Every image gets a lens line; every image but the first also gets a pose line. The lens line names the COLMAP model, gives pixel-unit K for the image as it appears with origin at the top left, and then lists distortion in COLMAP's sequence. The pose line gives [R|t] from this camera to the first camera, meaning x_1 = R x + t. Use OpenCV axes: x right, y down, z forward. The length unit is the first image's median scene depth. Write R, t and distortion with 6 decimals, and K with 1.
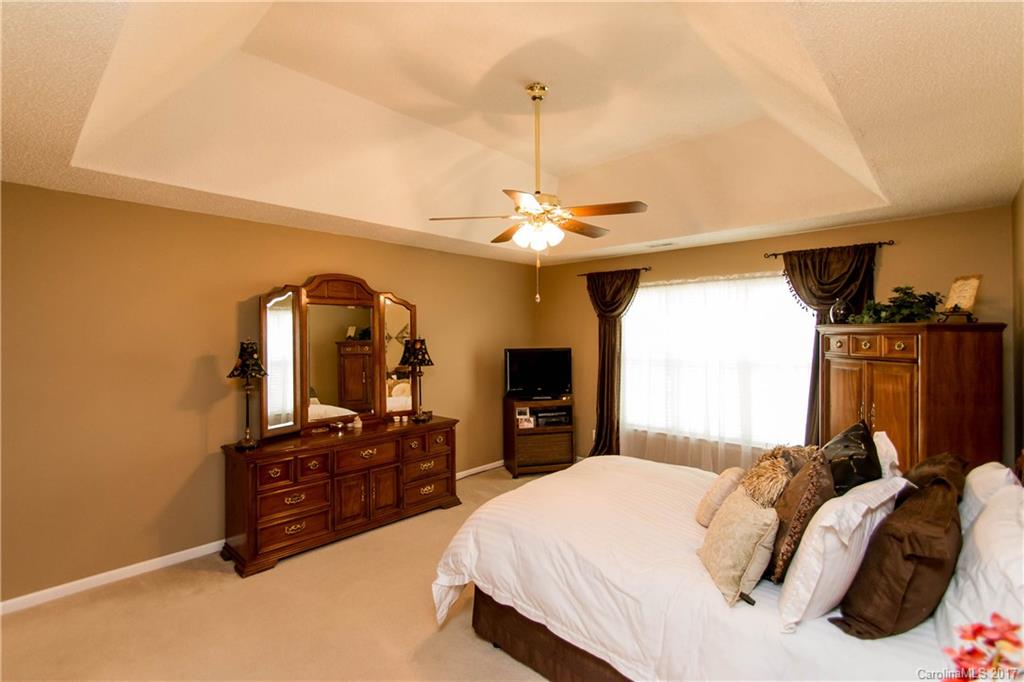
lens RADIAL K [[476.0, 0, 505.9], [0, 476.0, 333.6], [0, 0, 1]] dist [0.017878, -0.008905]
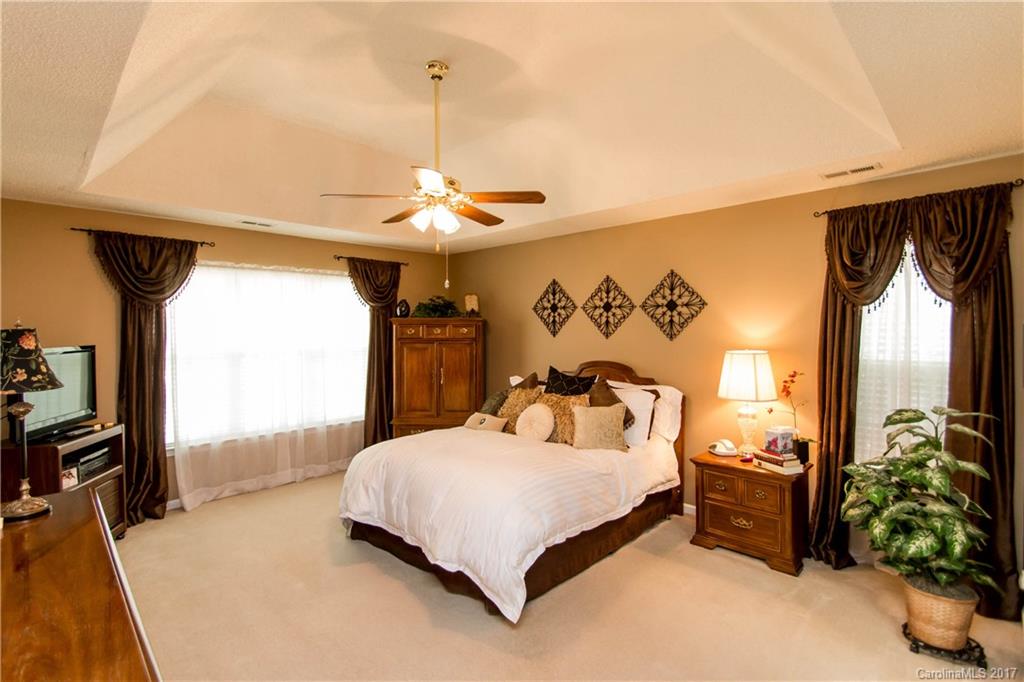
lens RADIAL K [[476.0, 0, 505.9], [0, 476.0, 333.6], [0, 0, 1]] dist [0.017878, -0.008905]
pose [[0.012009, -0.012753, 0.999847, -0.606377], [0.006417, 0.999899, 0.012677, 0.011335], [-0.999907, 0.006264, 0.012090, 0.566108]]
